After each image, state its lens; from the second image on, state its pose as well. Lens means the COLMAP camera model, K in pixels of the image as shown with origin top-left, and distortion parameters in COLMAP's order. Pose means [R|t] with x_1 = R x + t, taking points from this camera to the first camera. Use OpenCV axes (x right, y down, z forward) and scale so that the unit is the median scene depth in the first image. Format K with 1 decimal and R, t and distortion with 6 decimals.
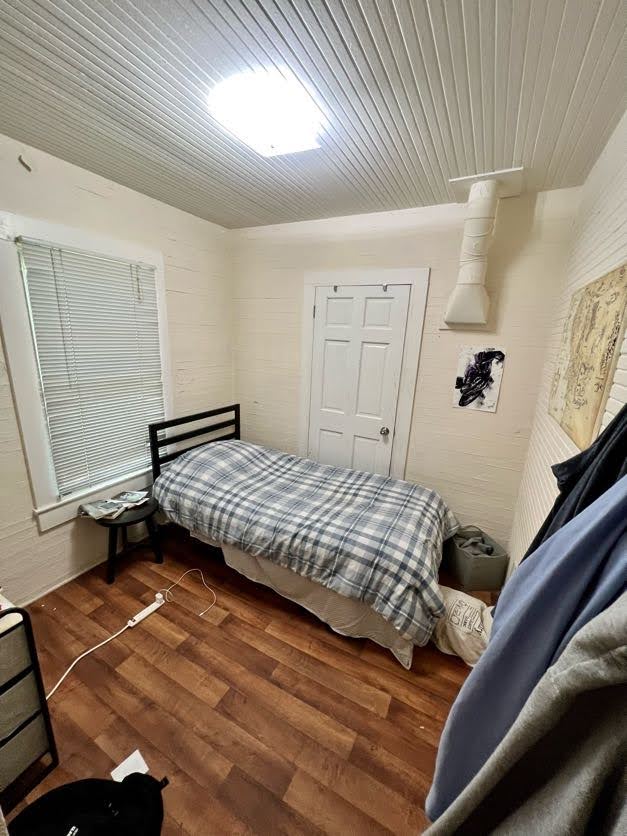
lens RADIAL K [[333.2, 0, 313.5], [0, 333.2, 421.0], [0, 0, 1]] dist [-0.000802, 0.000912]
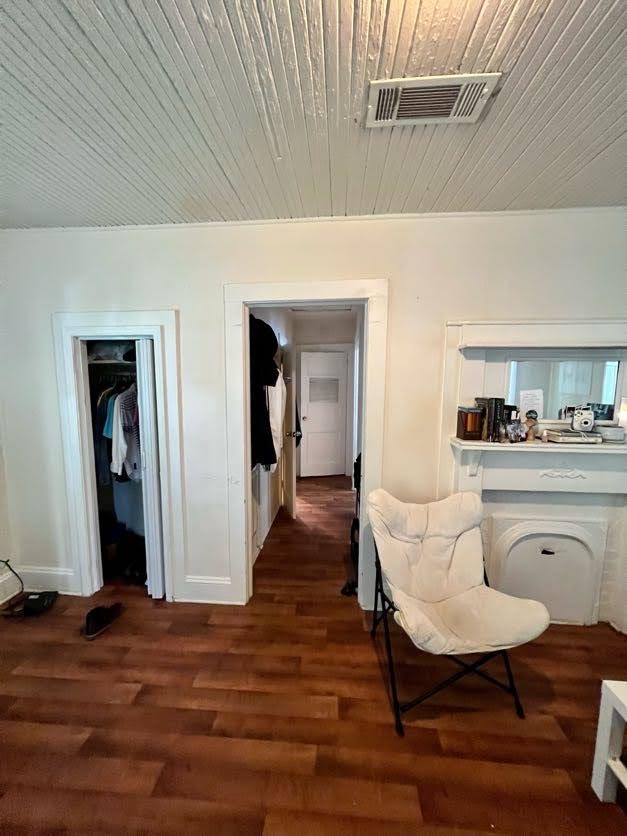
lens RADIAL K [[333.2, 0, 313.3], [0, 333.2, 420.1], [0, 0, 1]] dist [-0.000802, 0.000912]
pose [[0.917973, -0.074348, 0.389614, -0.125653], [0.122466, 0.987410, -0.100122, 0.051670], [-0.377264, 0.139624, 0.915520, -0.027288]]
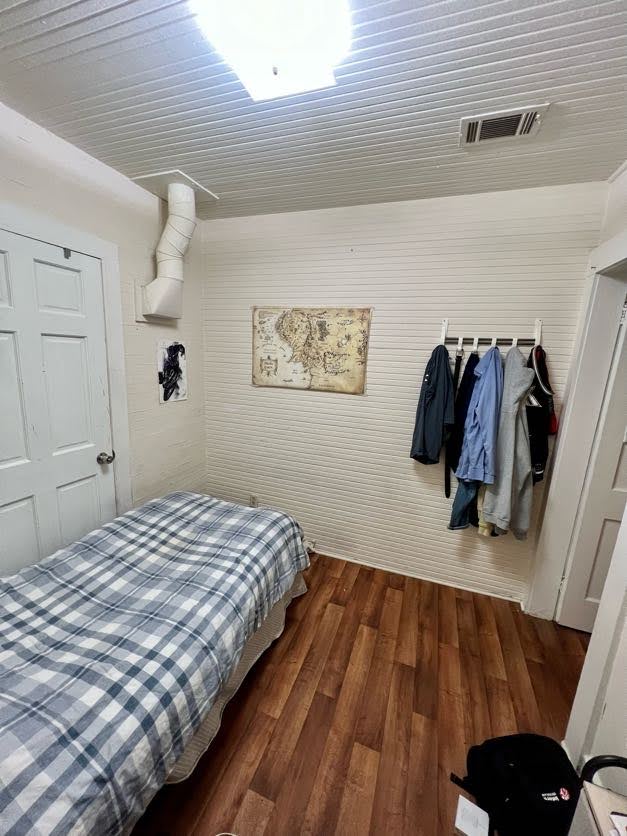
lens RADIAL K [[333.2, 0, 312.7], [0, 333.2, 420.3], [0, 0, 1]] dist [-0.000802, 0.000912]
pose [[-0.133812, -0.246686, 0.959813, -0.633614], [0.193222, 0.943441, 0.269416, -0.187370], [-0.971988, 0.221508, -0.078578, 0.720855]]
